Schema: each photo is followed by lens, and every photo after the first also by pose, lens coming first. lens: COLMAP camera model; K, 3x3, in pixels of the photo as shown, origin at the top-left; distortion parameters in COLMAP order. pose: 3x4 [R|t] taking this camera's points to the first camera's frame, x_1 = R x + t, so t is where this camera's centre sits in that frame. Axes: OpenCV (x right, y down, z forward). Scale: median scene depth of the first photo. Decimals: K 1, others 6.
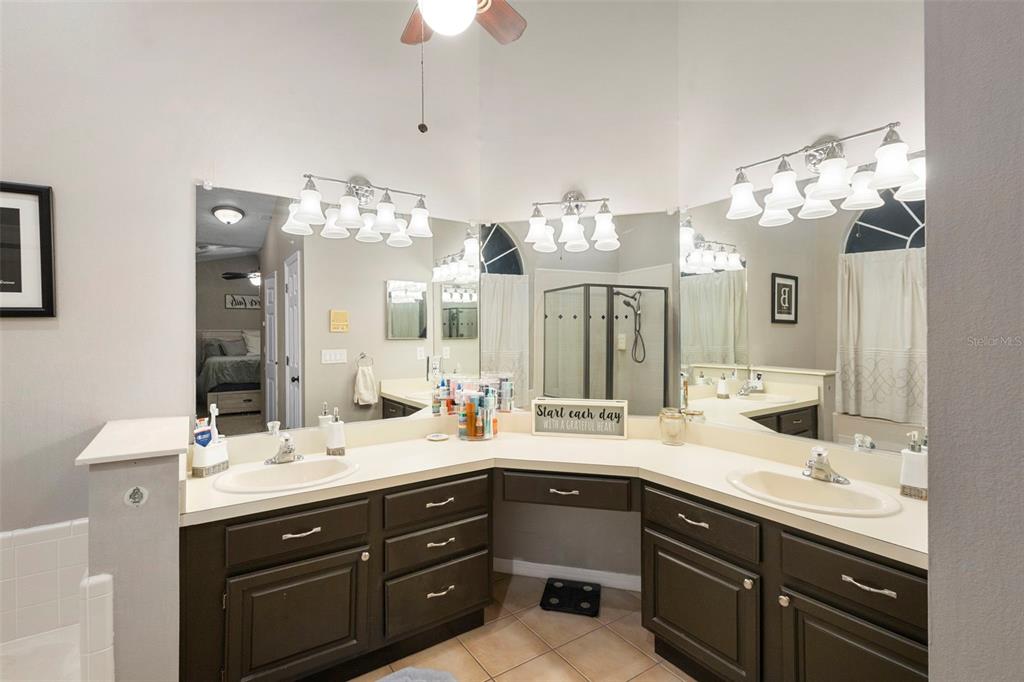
lens RADIAL K [[481.6, 0, 509.8], [0, 481.6, 330.7], [0, 0, 1]] dist [0.003077, -0.000124]
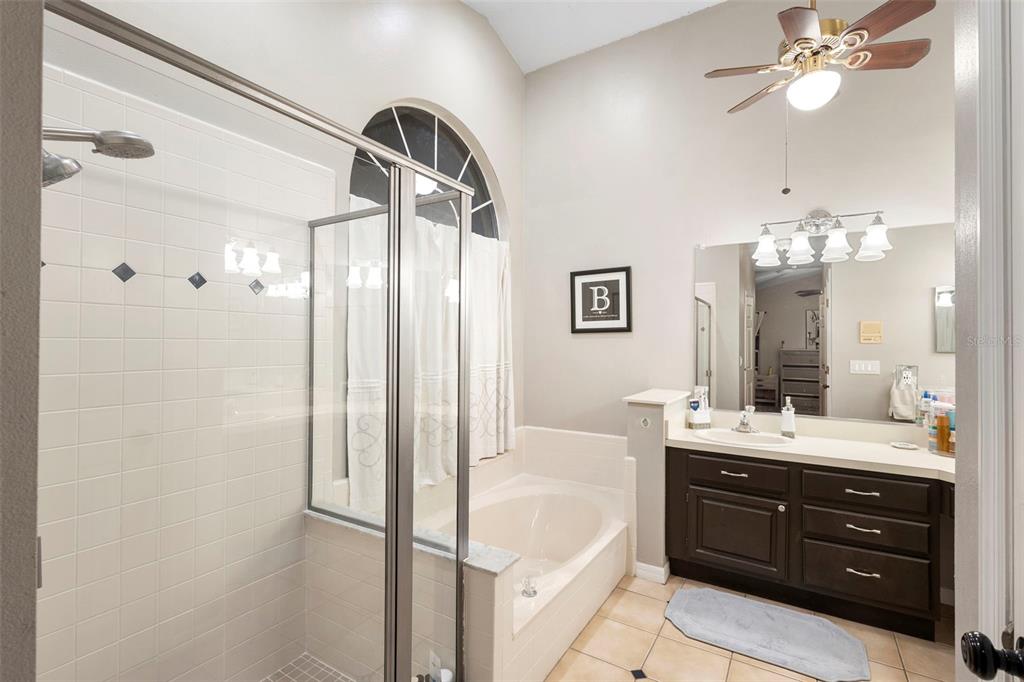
lens RADIAL K [[481.6, 0, 512.2], [0, 481.6, 340.1], [0, 0, 1]] dist [0.003077, -0.000124]
pose [[0.405344, 0.000076, -0.914164, 0.584522], [-0.009274, 0.999949, -0.004029, 0.016330], [0.914117, 0.010111, 0.405324, -0.211886]]
